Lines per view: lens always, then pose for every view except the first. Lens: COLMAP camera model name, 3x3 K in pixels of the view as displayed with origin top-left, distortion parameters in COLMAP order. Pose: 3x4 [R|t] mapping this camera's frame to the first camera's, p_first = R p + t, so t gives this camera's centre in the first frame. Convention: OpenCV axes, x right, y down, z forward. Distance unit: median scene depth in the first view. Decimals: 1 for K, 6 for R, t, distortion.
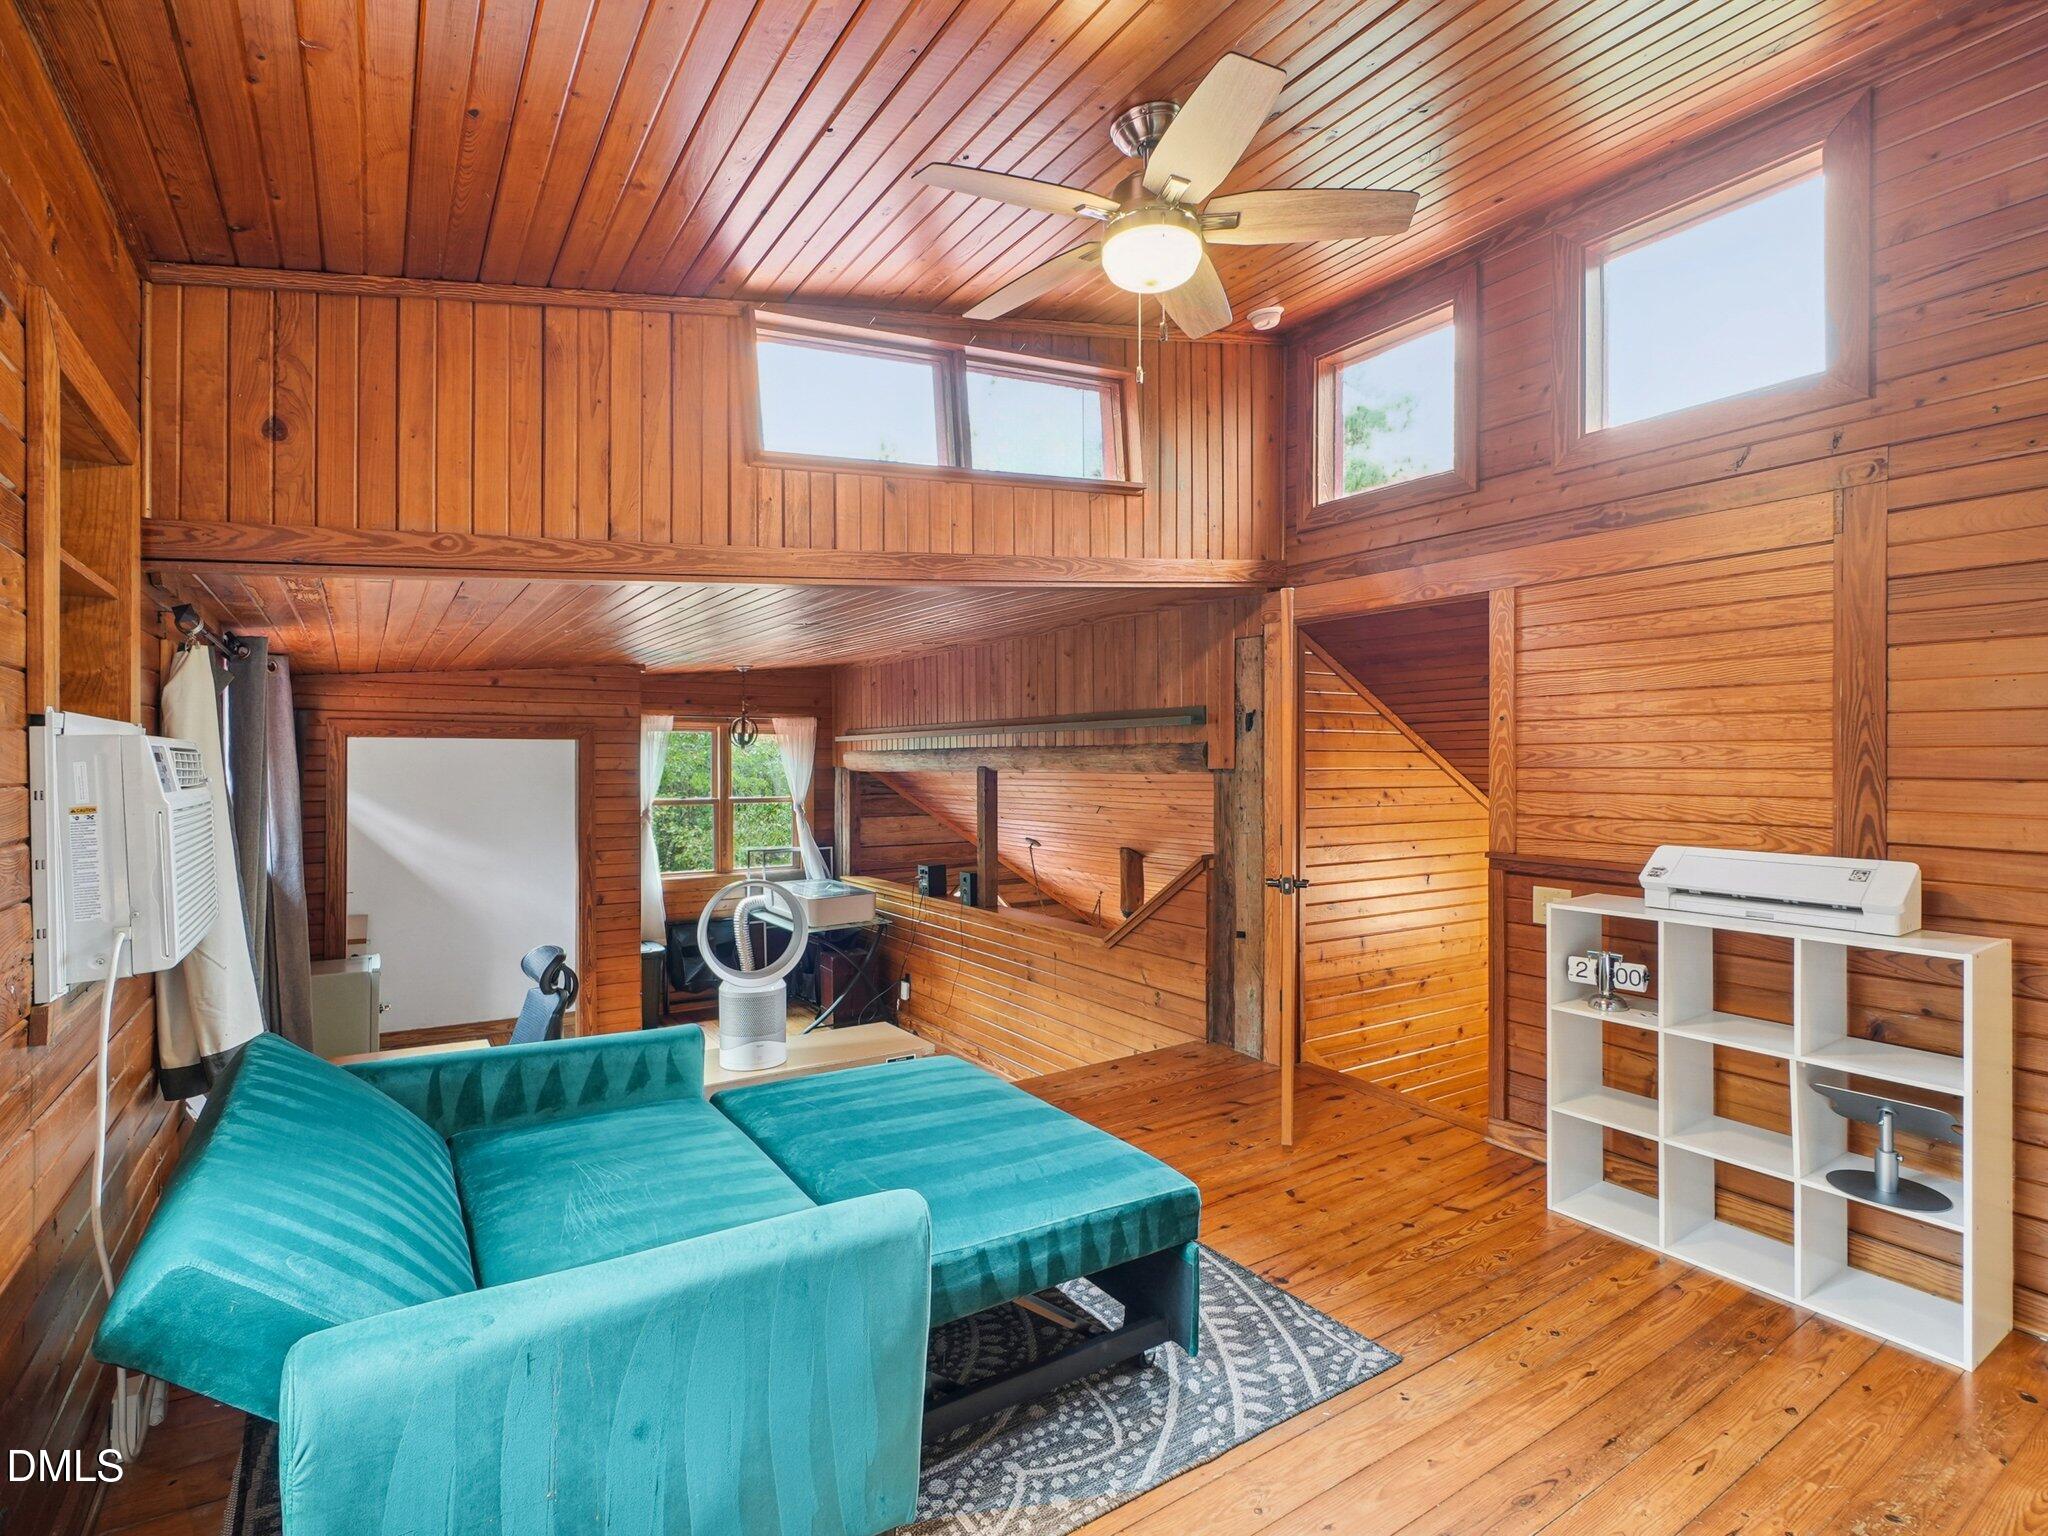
lens RADIAL K [[998.1, 0, 1014.5], [0, 998.1, 761.6], [0, 0, 1]] dist [-0.006246, 0.005925]
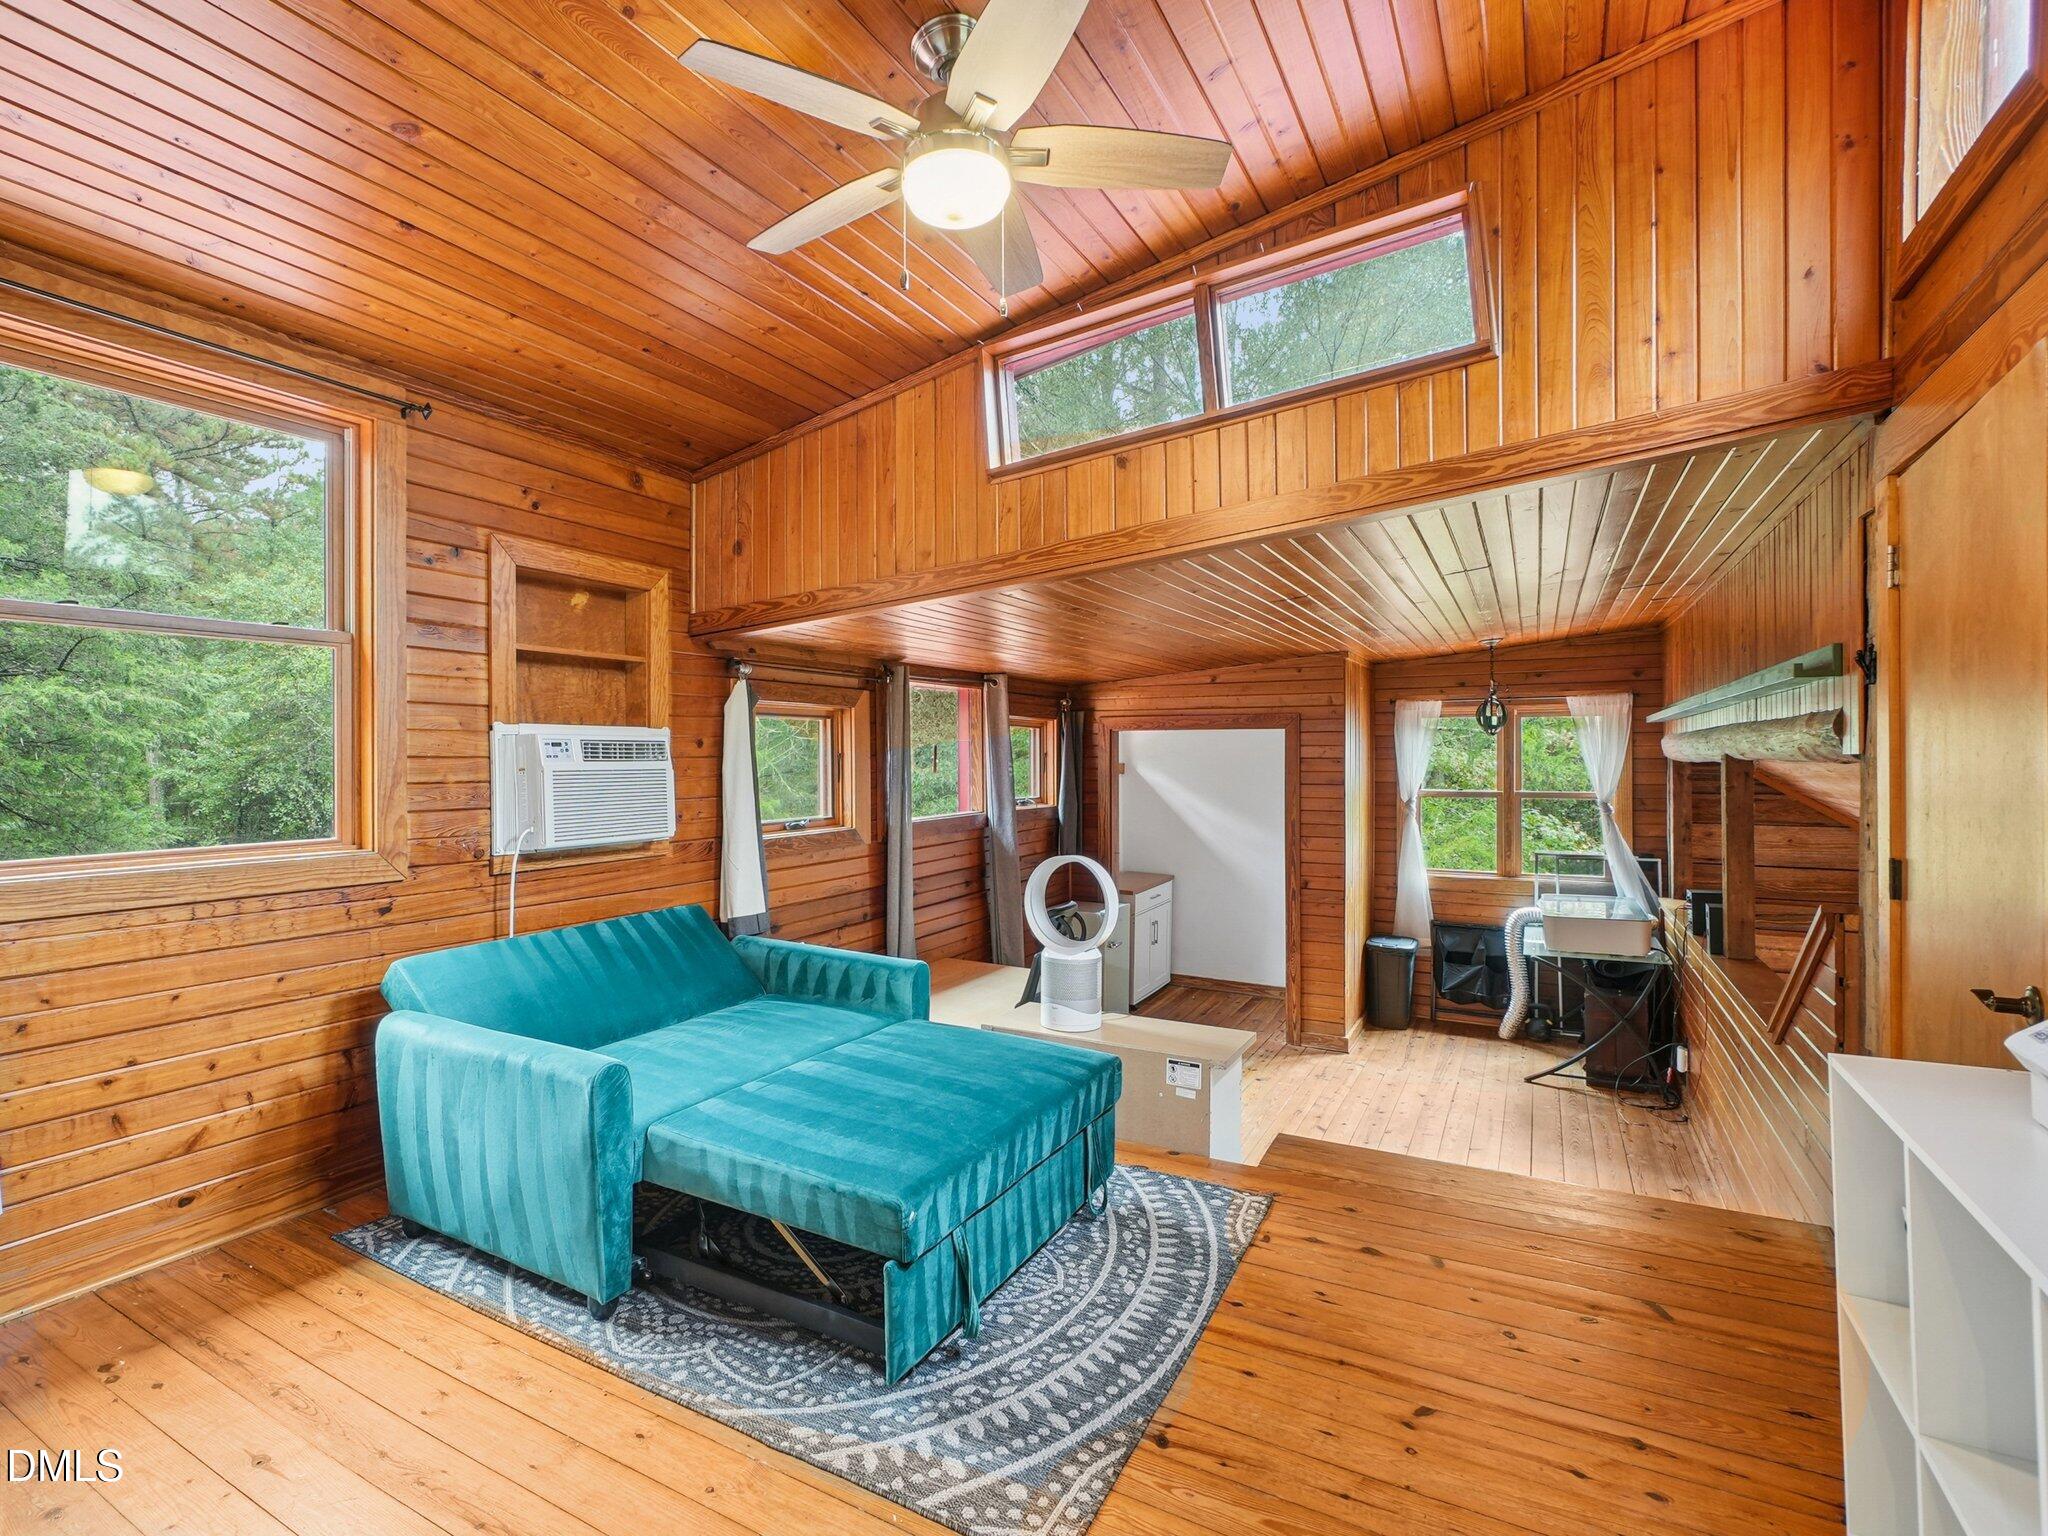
lens RADIAL K [[998.1, 0, 945.6], [0, 998.1, 752.8], [0, 0, 1]] dist [-0.006246, 0.005925]
pose [[0.452058, -0.001557, -0.891987, 0.687273], [0.001047, 0.999999, -0.001215, 0.008683], [0.891988, -0.000385, 0.452059, 0.420583]]
